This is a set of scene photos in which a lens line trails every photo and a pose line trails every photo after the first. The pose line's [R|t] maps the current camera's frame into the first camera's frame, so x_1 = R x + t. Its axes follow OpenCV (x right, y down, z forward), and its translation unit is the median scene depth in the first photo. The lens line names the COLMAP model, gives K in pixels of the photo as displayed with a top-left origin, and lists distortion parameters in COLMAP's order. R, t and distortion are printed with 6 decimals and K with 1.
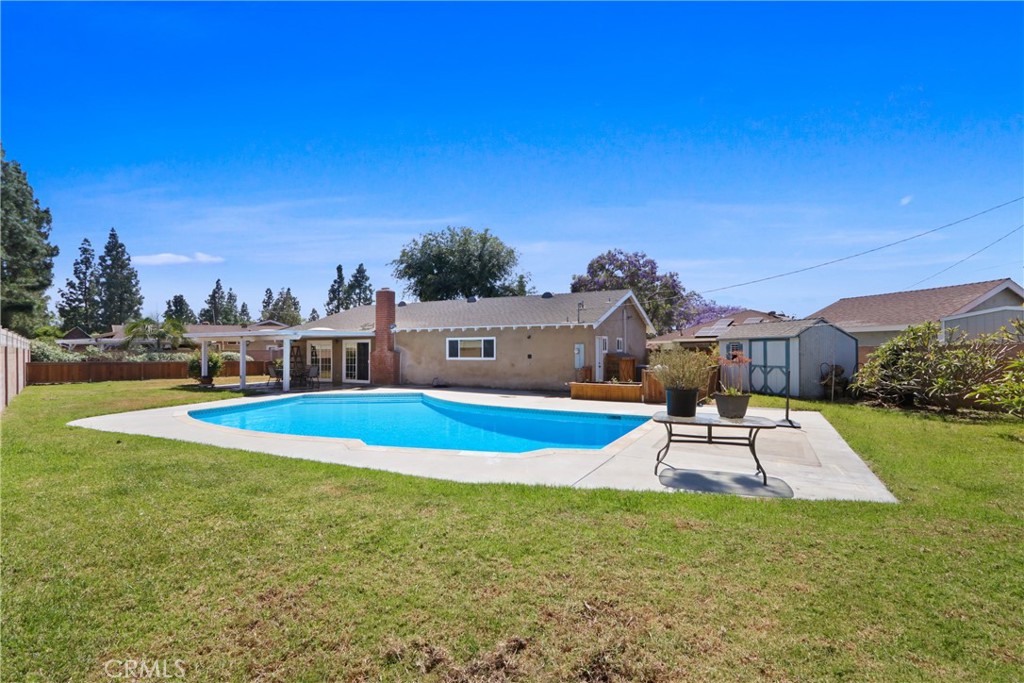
lens RADIAL K [[480.6, 0, 517.4], [0, 480.6, 344.6], [0, 0, 1]] dist [-0.007933, 0.001181]
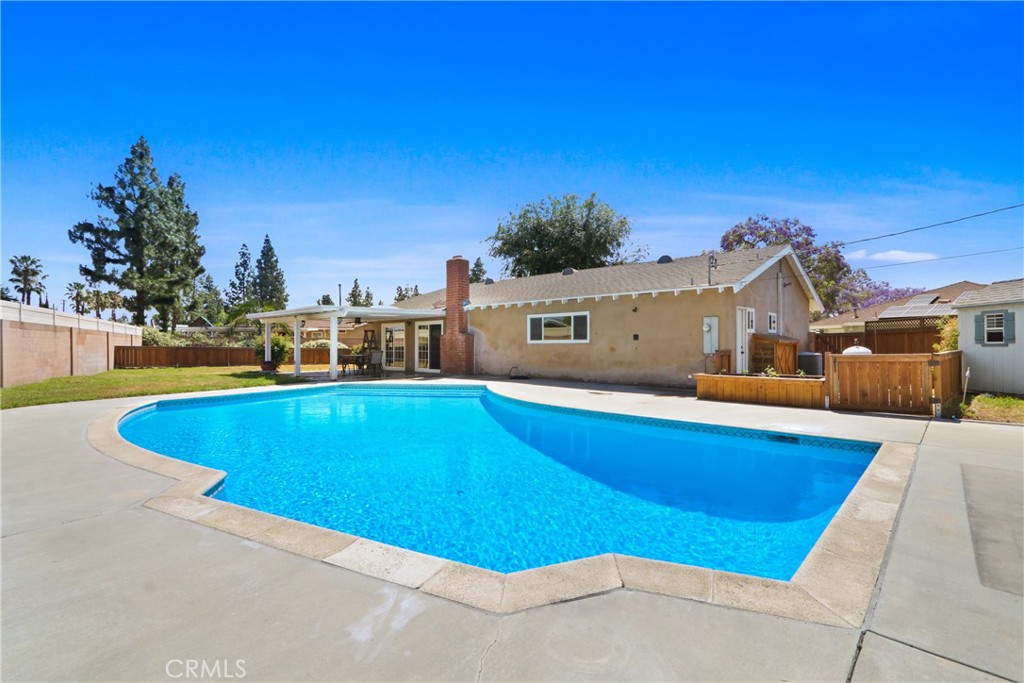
lens RADIAL K [[480.6, 0, 517.4], [0, 480.6, 344.6], [0, 0, 1]] dist [-0.007933, 0.001181]
pose [[0.968062, 0.001111, -0.250708, 0.018360], [0.001383, 0.999951, 0.009774, 0.015451], [0.250707, -0.009809, 0.968013, 0.147310]]
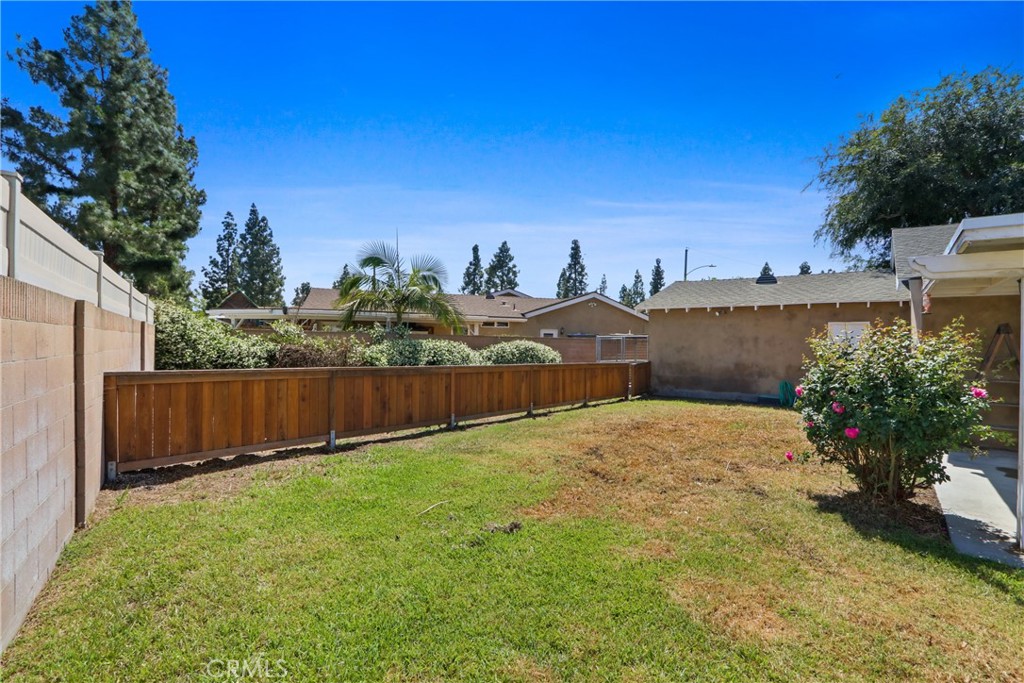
lens RADIAL K [[480.6, 0, 517.4], [0, 480.6, 344.6], [0, 0, 1]] dist [-0.007933, 0.001181]
pose [[0.983925, 0.018465, -0.177625, -0.488325], [-0.015809, 0.999741, 0.016358, 0.010832], [0.177881, -0.013287, 0.983962, 0.493761]]
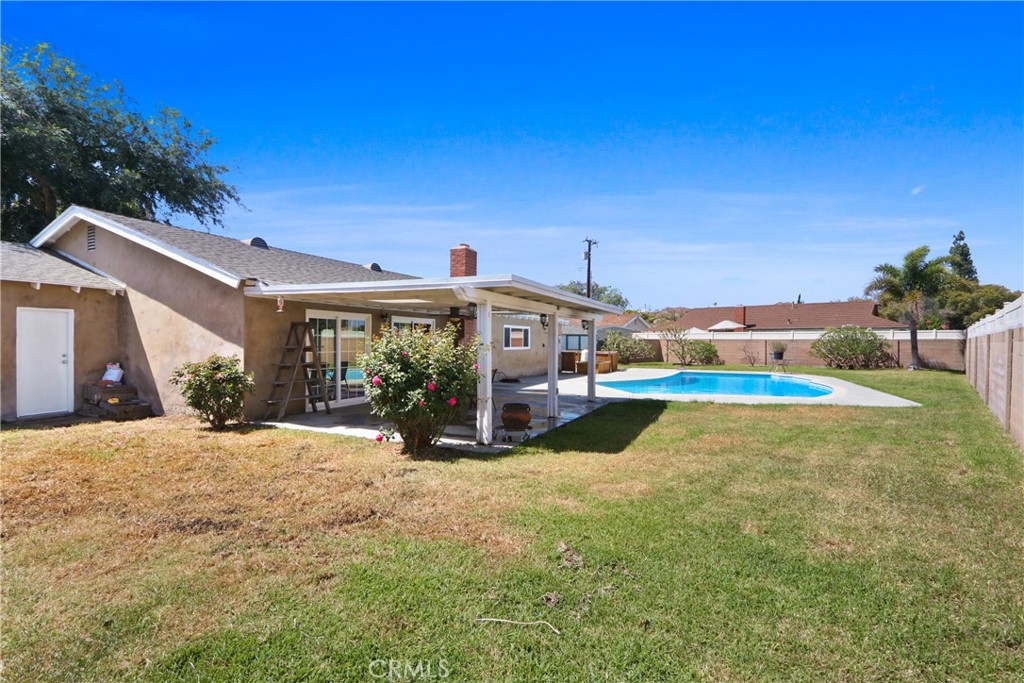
lens RADIAL K [[480.6, 0, 517.4], [0, 480.6, 344.6], [0, 0, 1]] dist [-0.007933, 0.001181]
pose [[-0.063953, -0.001663, 0.997952, -0.603107], [-0.016800, 0.999859, 0.000590, 0.012579], [-0.997811, -0.016727, -0.063972, 0.615695]]
